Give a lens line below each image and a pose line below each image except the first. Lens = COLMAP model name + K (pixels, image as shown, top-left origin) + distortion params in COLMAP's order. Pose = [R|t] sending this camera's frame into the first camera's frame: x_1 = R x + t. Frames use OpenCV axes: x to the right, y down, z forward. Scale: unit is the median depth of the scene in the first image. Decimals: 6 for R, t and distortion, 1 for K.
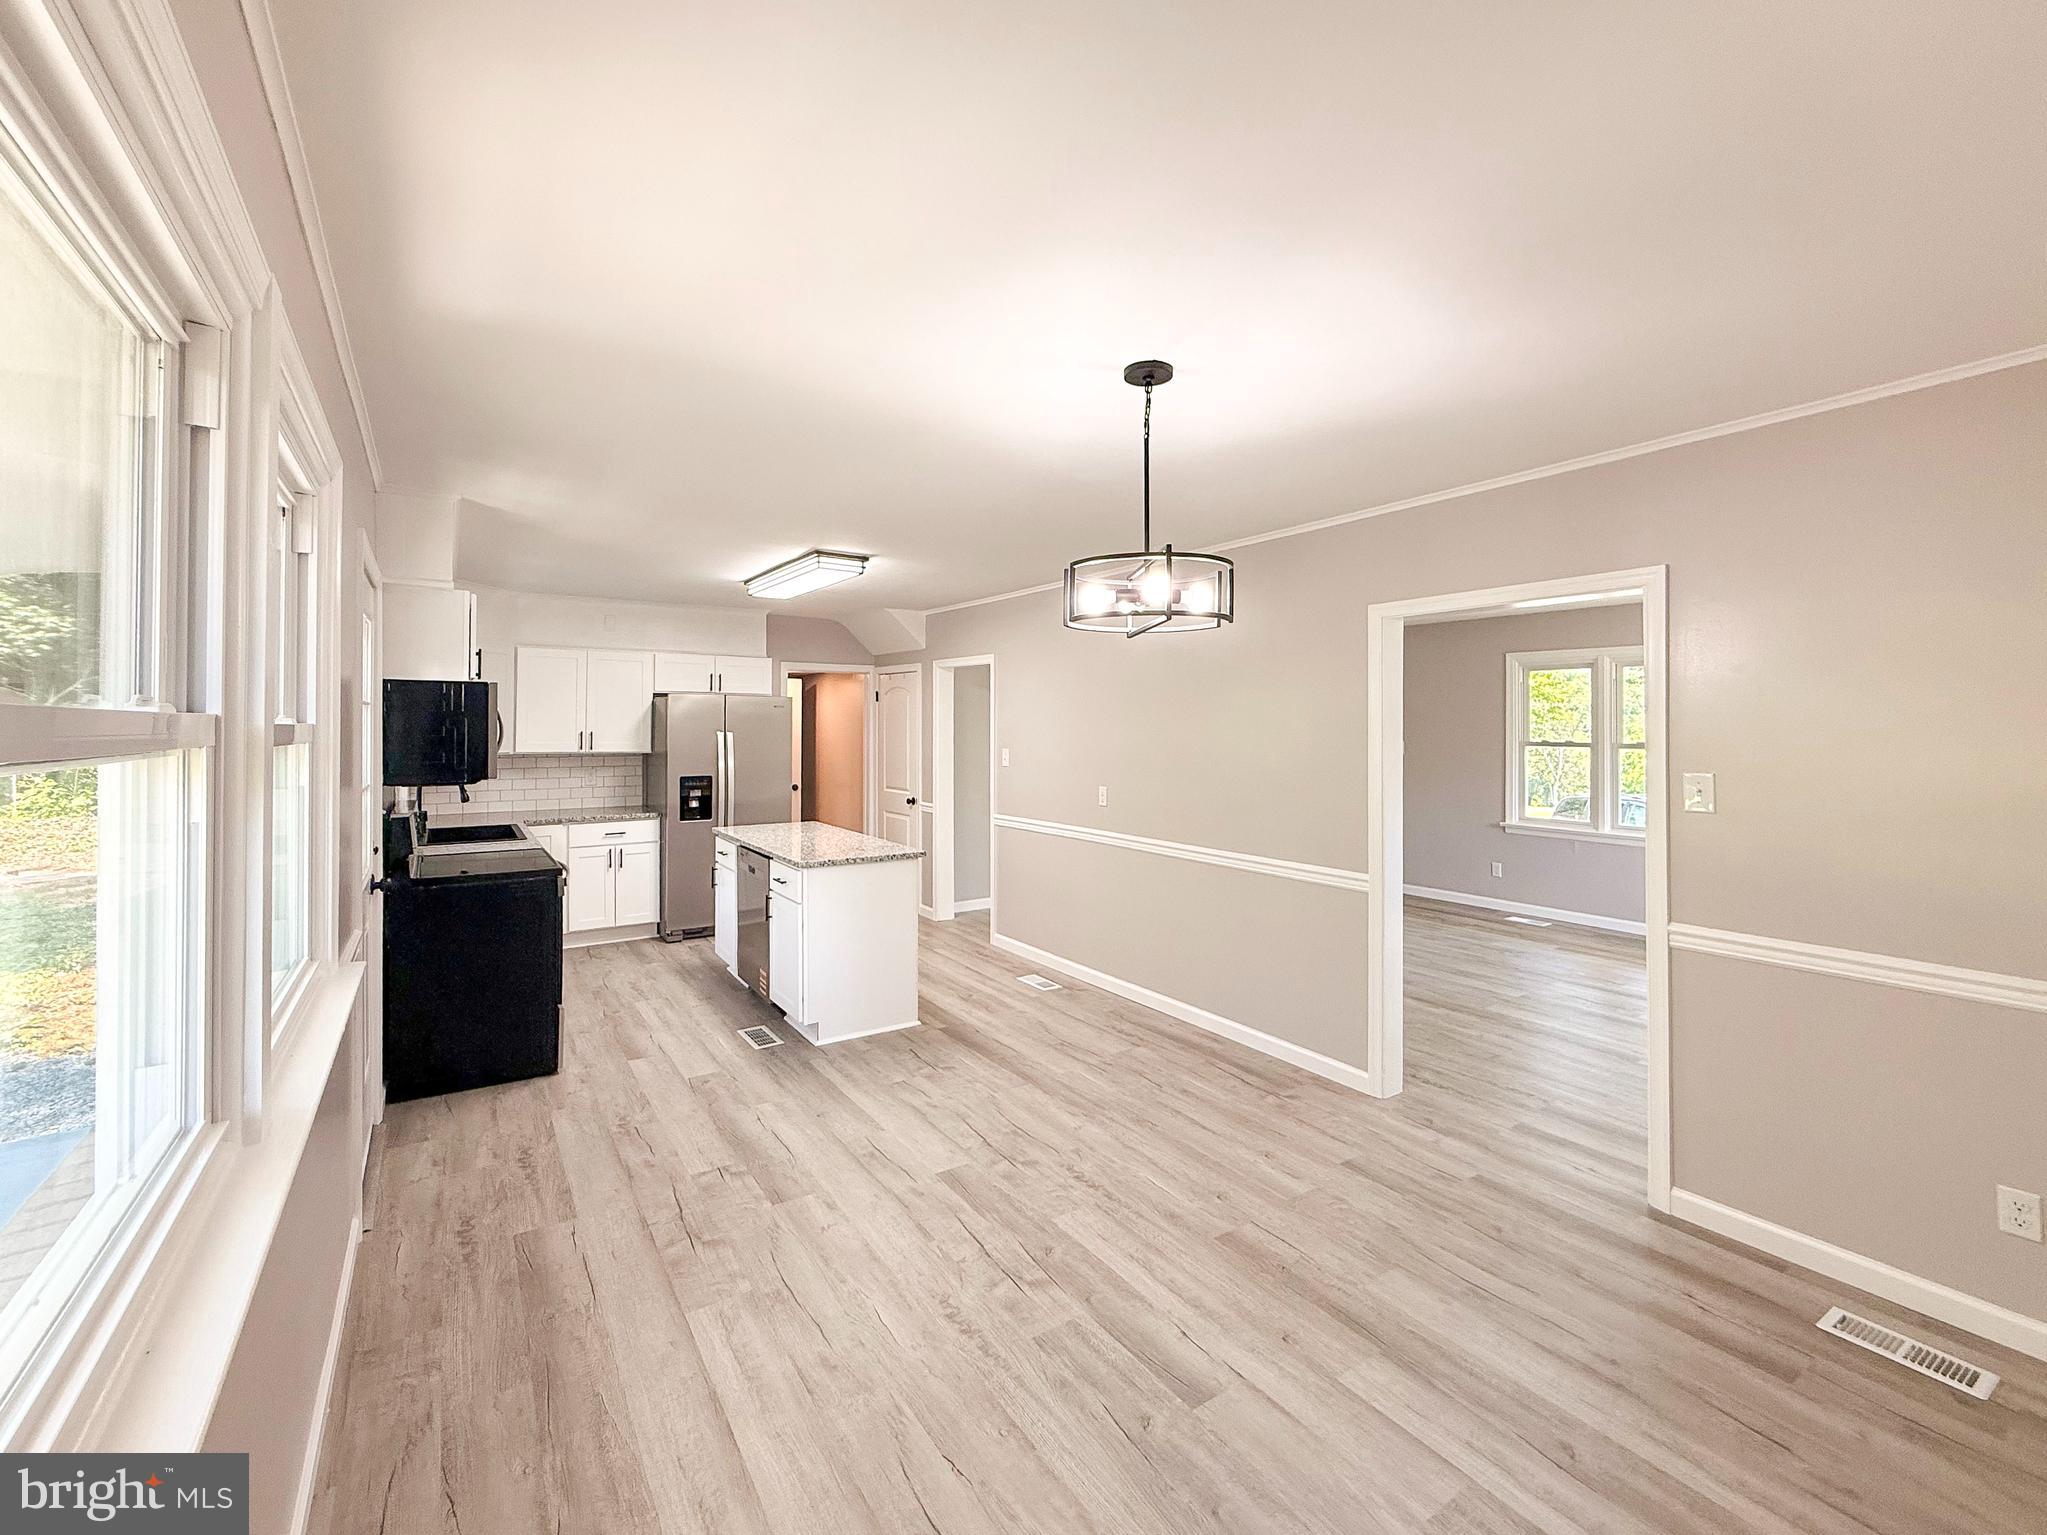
lens RADIAL K [[828.9, 0, 988.1], [0, 828.9, 733.7], [0, 0, 1]] dist [-0.002495, 0.001121]
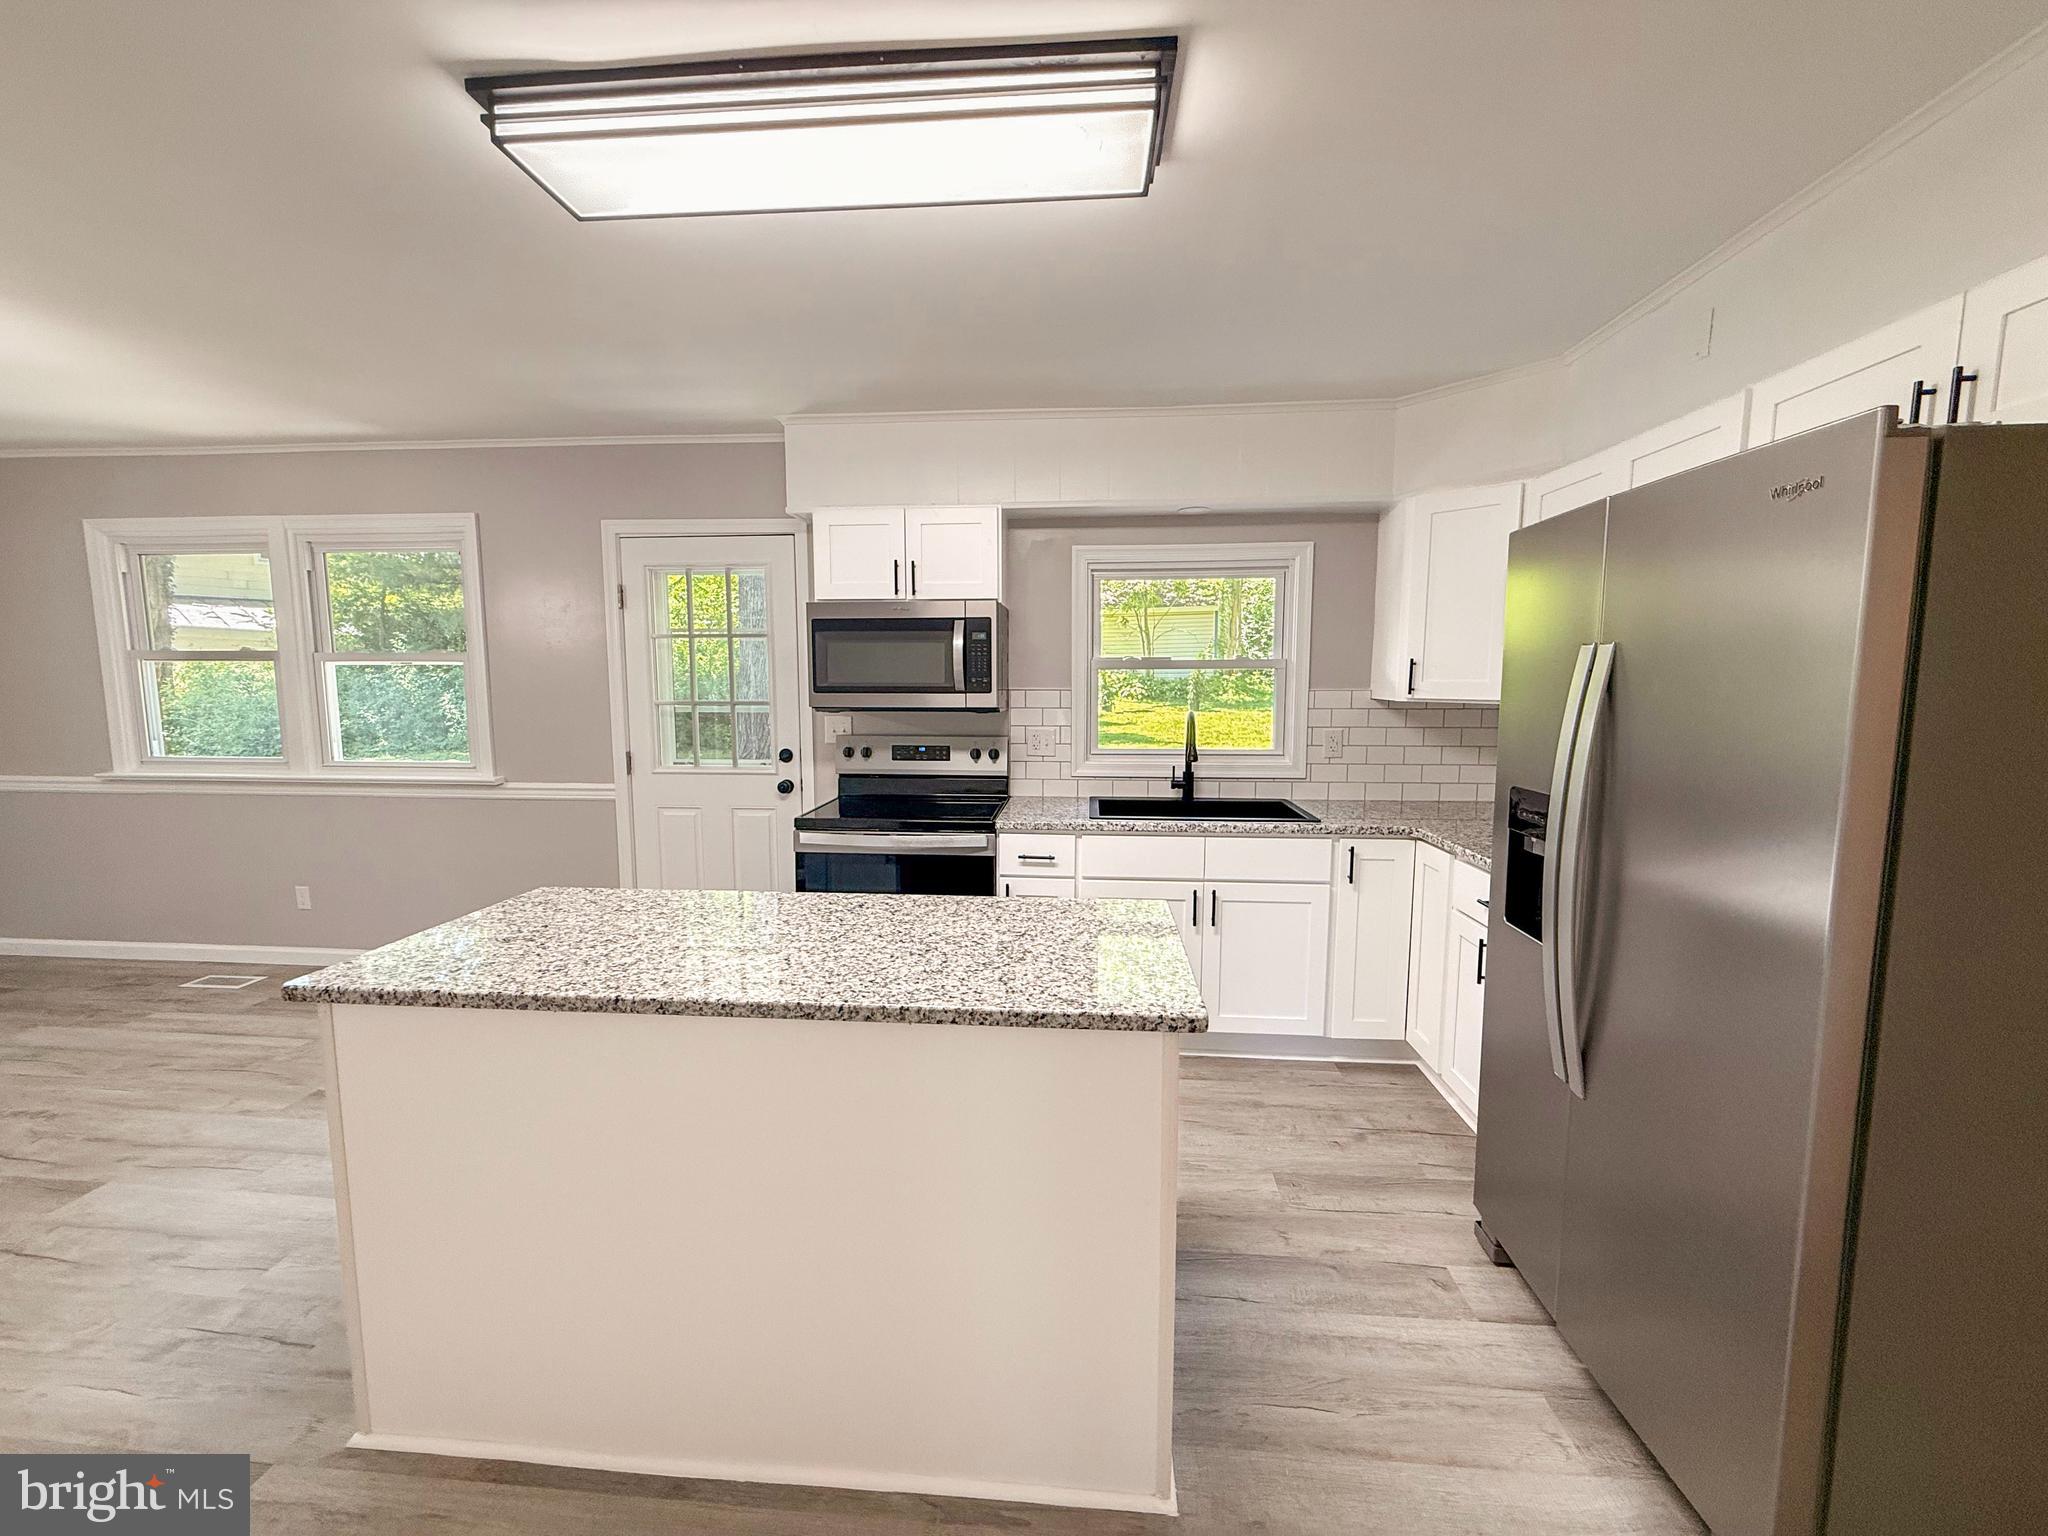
lens RADIAL K [[829.3, 0, 1037.9], [0, 829.3, 766.8], [0, 0, 1]] dist [-0.002495, 0.001121]
pose [[-0.600270, 0.078960, -0.795891, 0.002117], [-0.010029, 0.994293, 0.106207, 0.015122], [0.799735, 0.071734, -0.596052, 1.364657]]
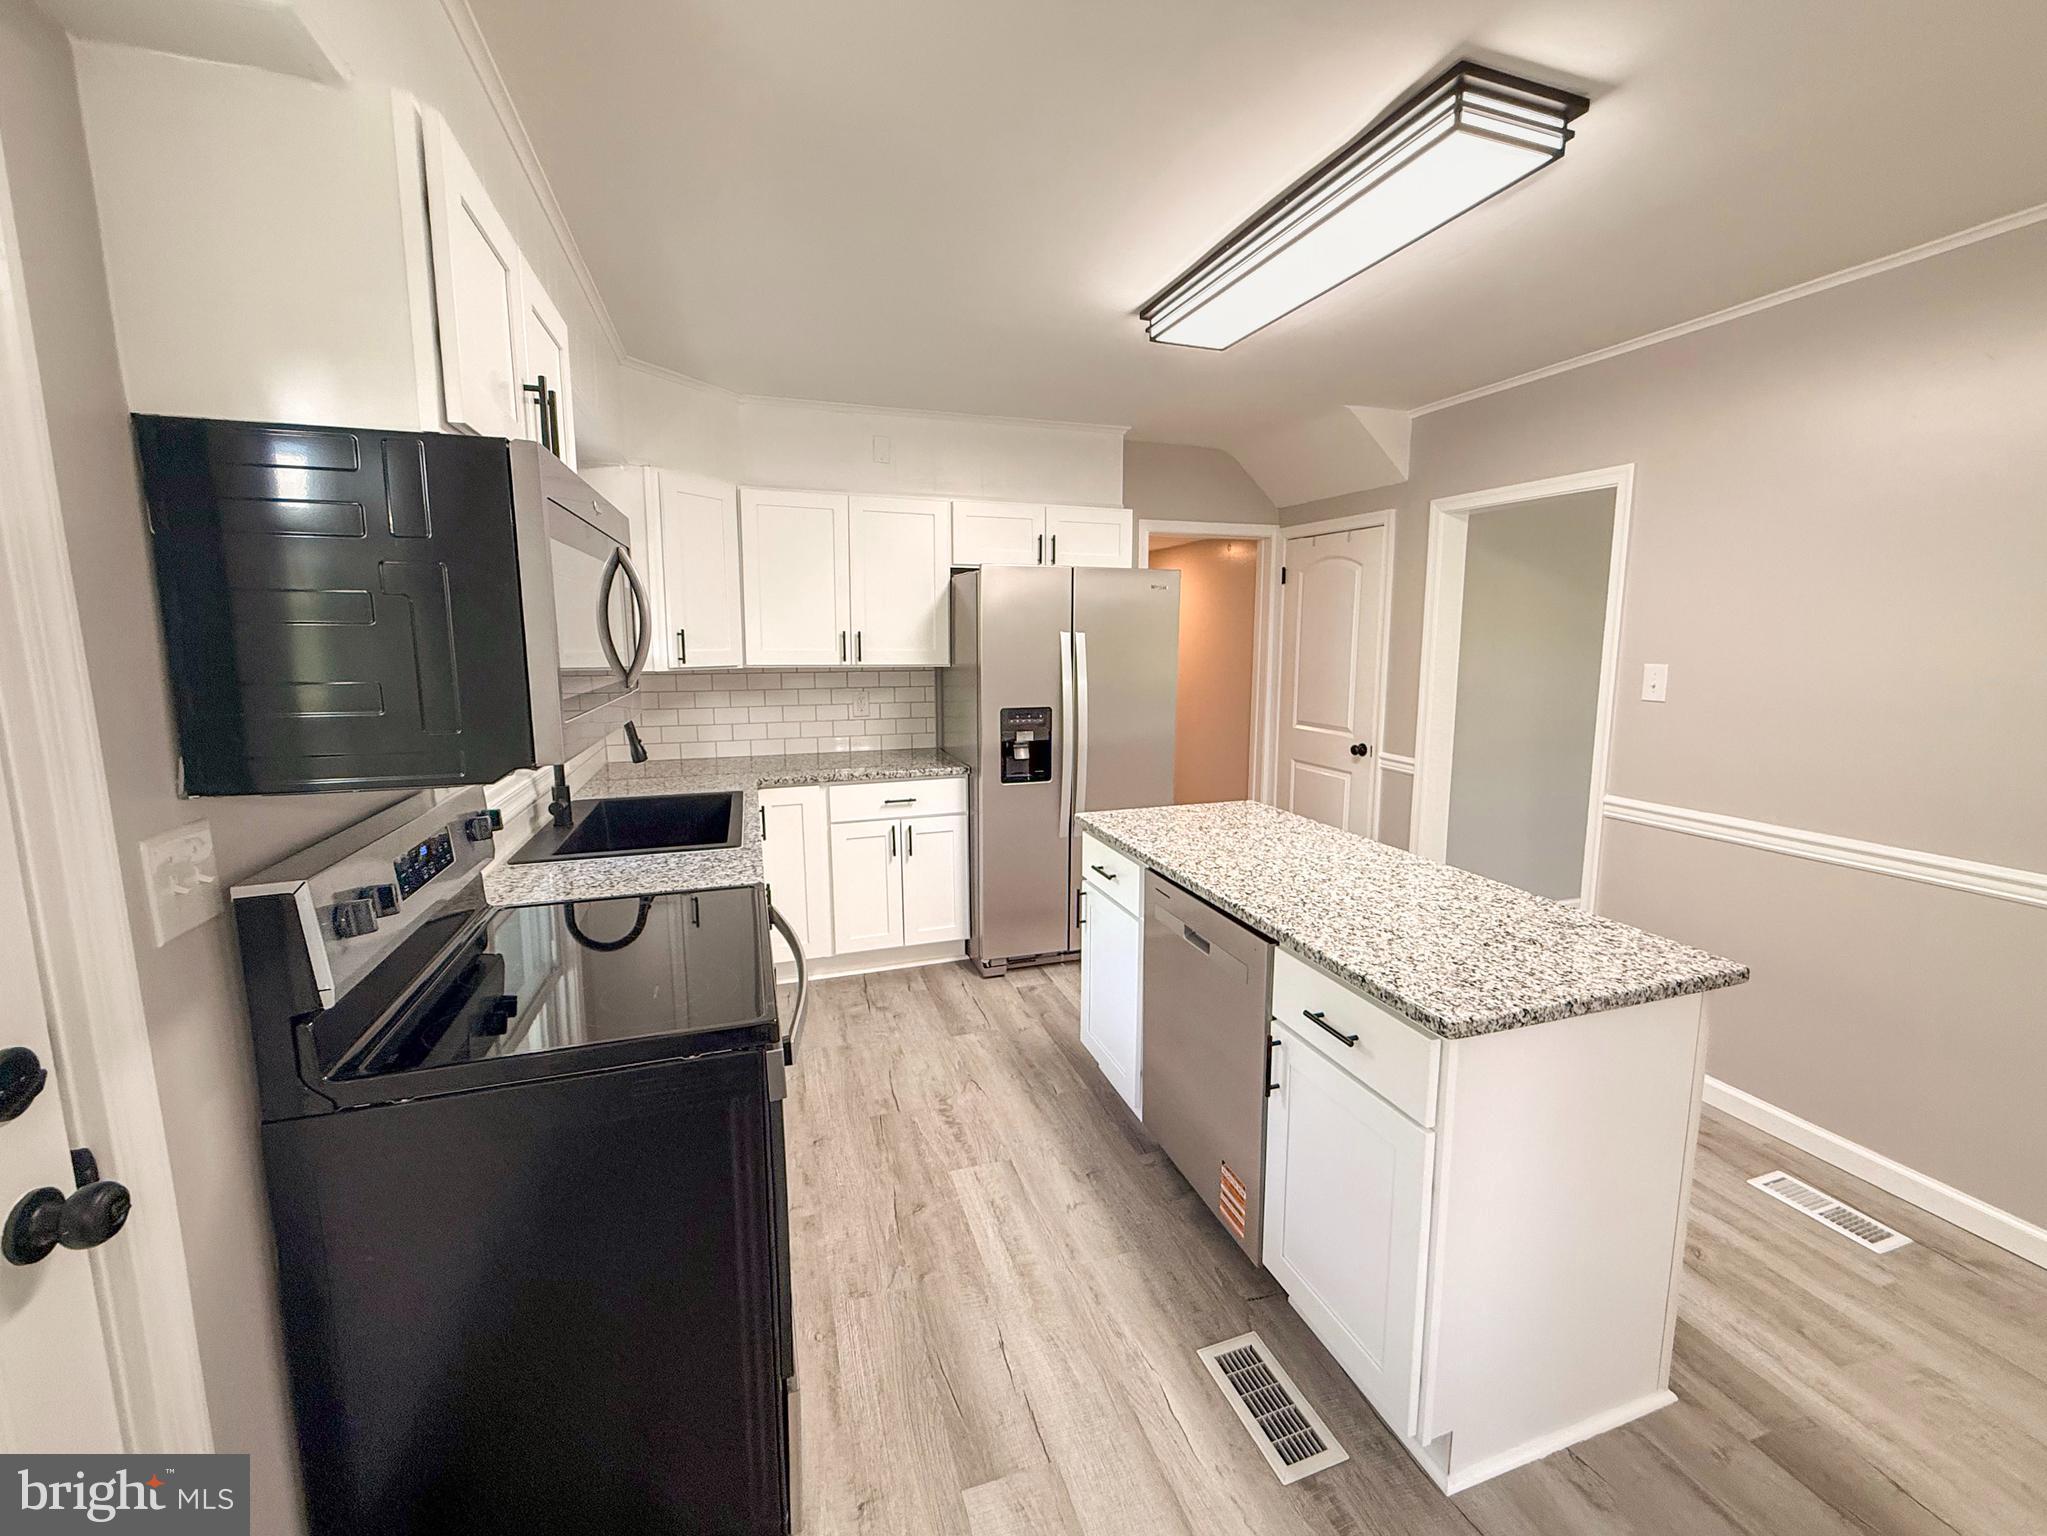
lens RADIAL K [[828.9, 0, 1032.8], [0, 828.9, 753.3], [0, 0, 1]] dist [-0.002495, 0.001121]
pose [[0.969525, 0.031765, -0.242924, -0.269156], [0.000832, 0.991126, 0.132920, 0.007155], [0.244991, -0.129071, 0.960895, 0.572349]]
